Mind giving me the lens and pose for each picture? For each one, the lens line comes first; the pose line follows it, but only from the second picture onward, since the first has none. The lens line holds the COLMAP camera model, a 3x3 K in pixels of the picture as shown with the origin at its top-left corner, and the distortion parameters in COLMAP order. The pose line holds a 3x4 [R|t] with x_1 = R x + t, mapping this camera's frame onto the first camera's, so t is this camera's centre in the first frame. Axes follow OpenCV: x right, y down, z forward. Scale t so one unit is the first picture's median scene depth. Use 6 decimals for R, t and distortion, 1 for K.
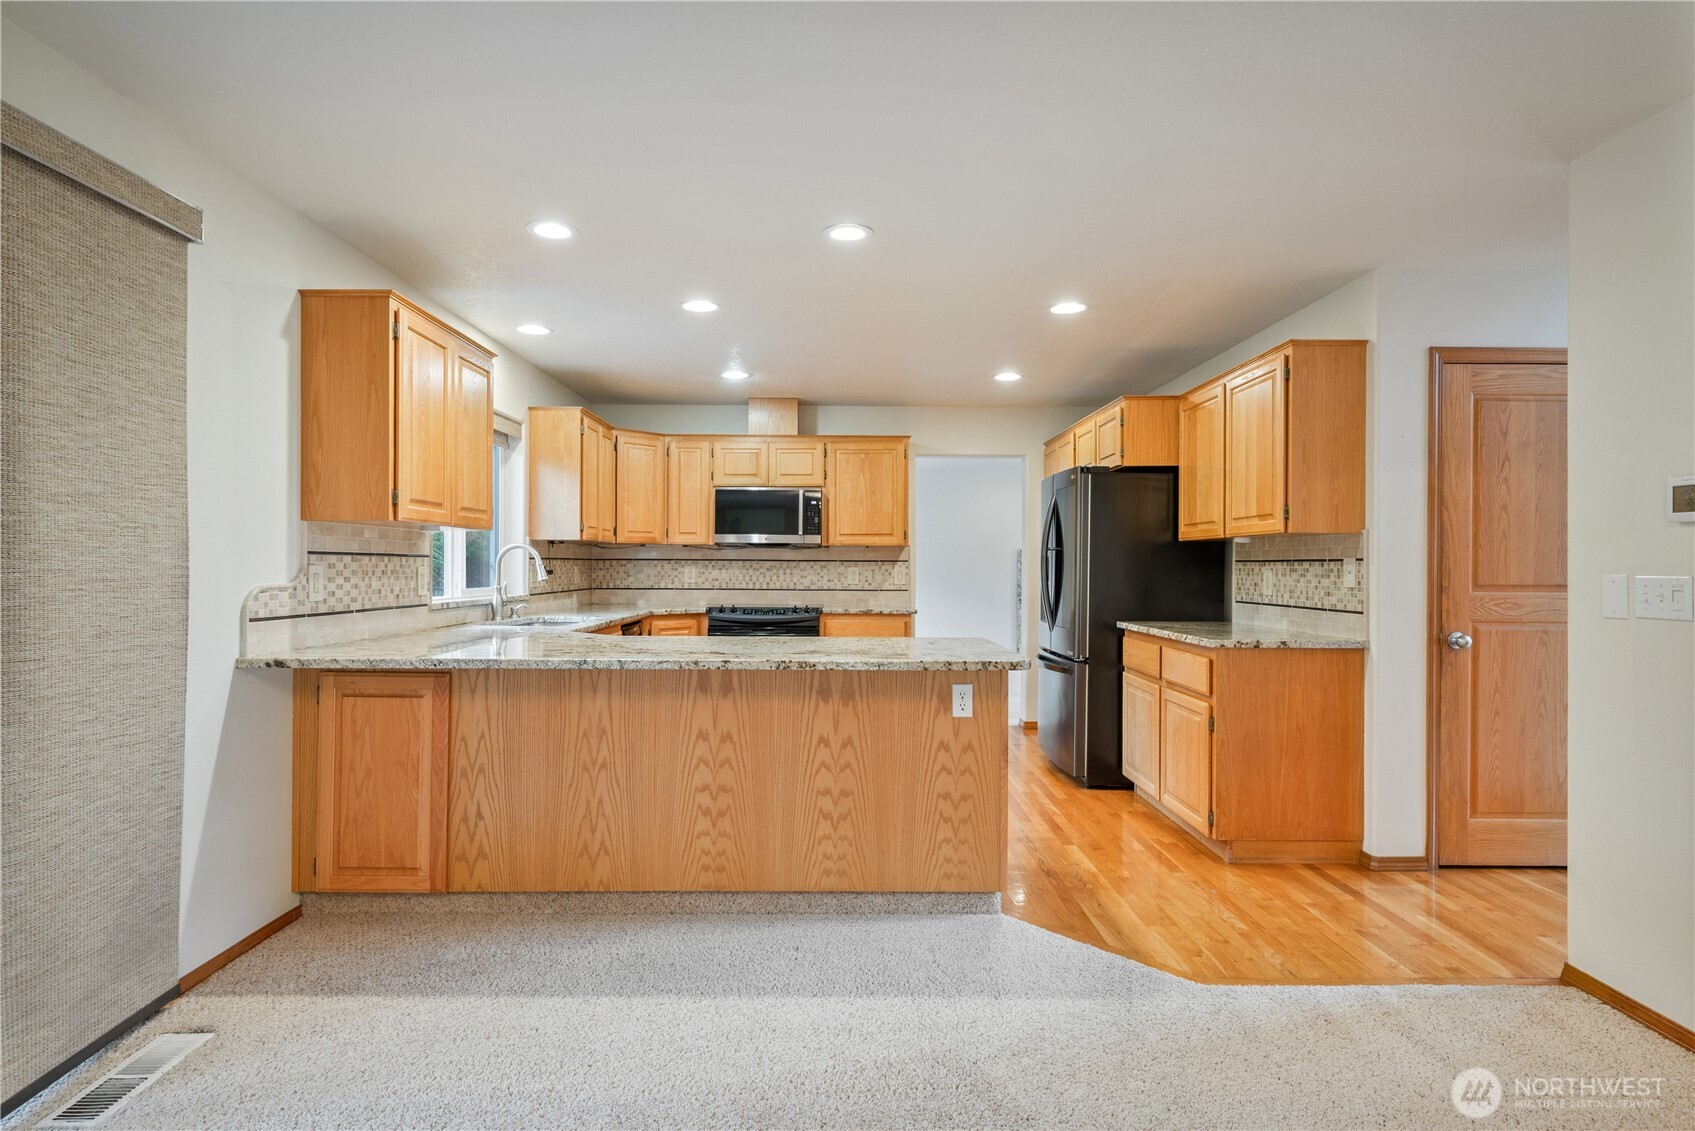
lens RADIAL K [[885.1, 0, 846.8], [0, 885.1, 562.5], [0, 0, 1]] dist [-0.004469, -0.000976]
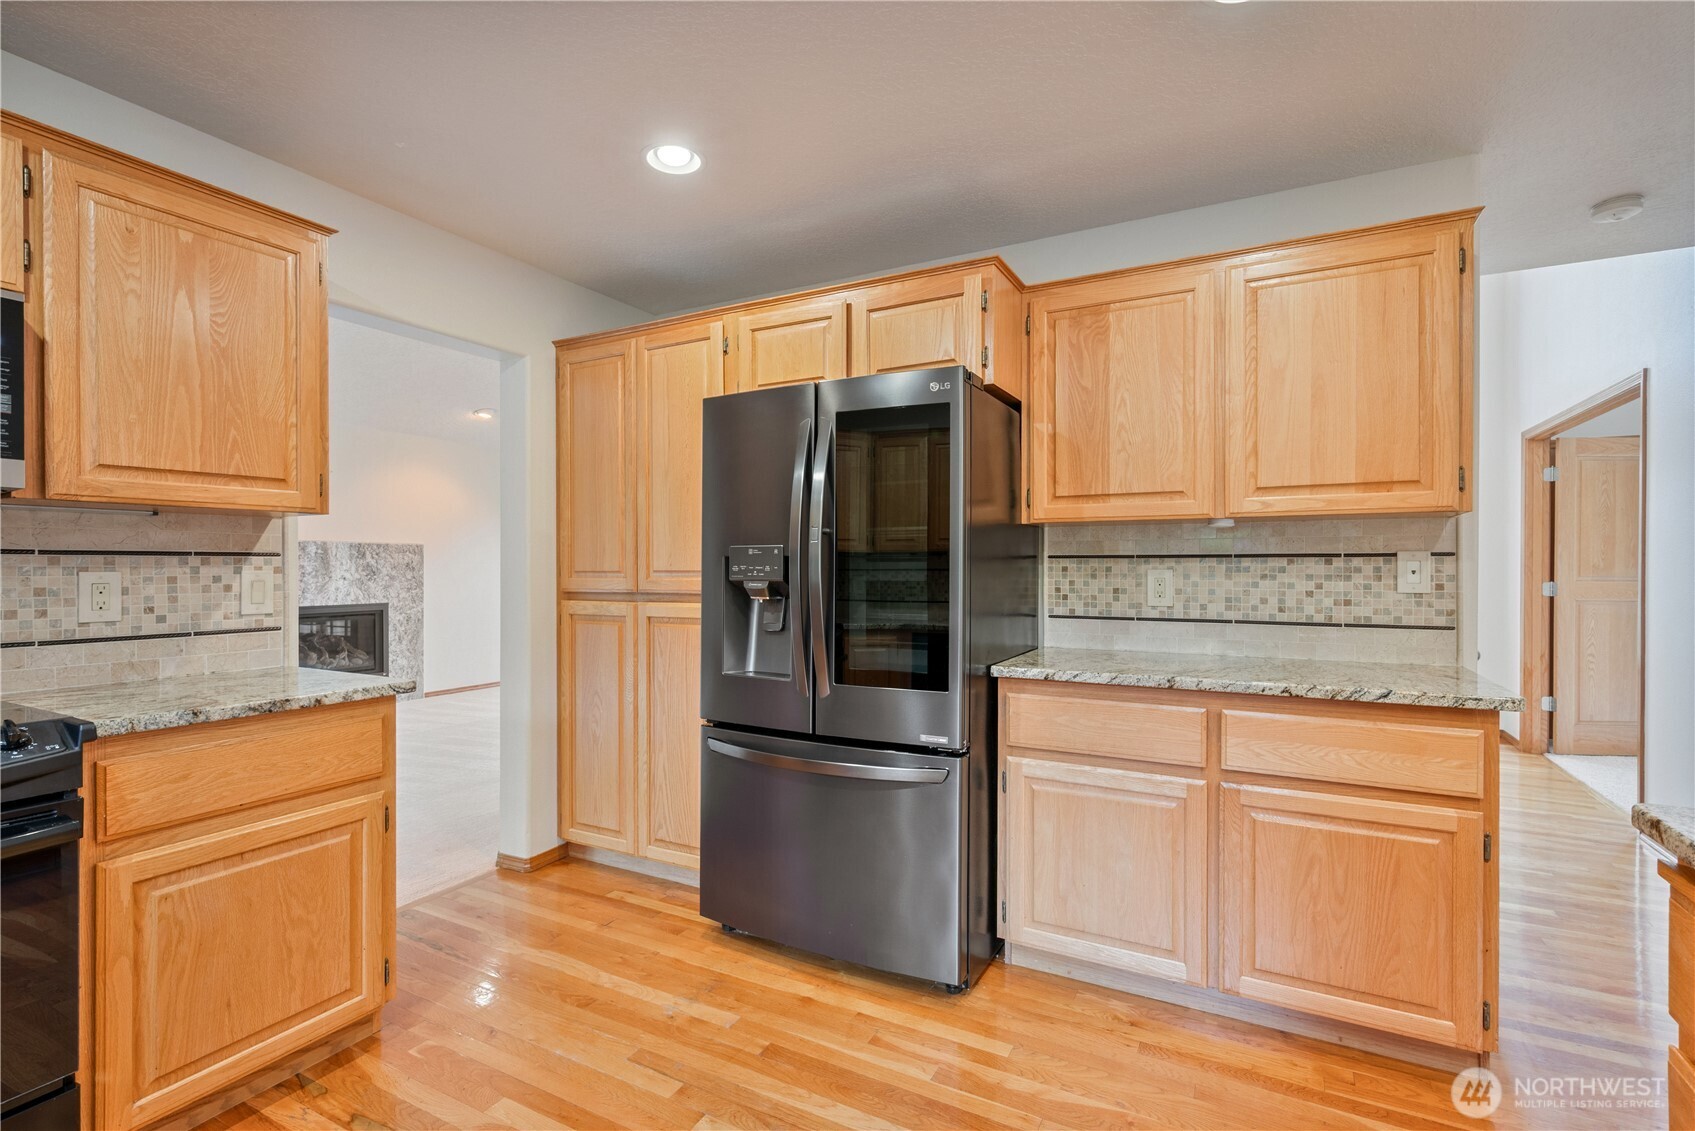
lens RADIAL K [[774.4, 0, 845.6], [0, 774.4, 572.6], [0, 0, 1]] dist [0.006952, -0.001161]
pose [[0.479093, -0.012354, 0.877677, -0.196806], [-0.000548, 0.999897, 0.014374, 0.002478], [-0.877764, -0.007367, 0.479037, 1.035418]]
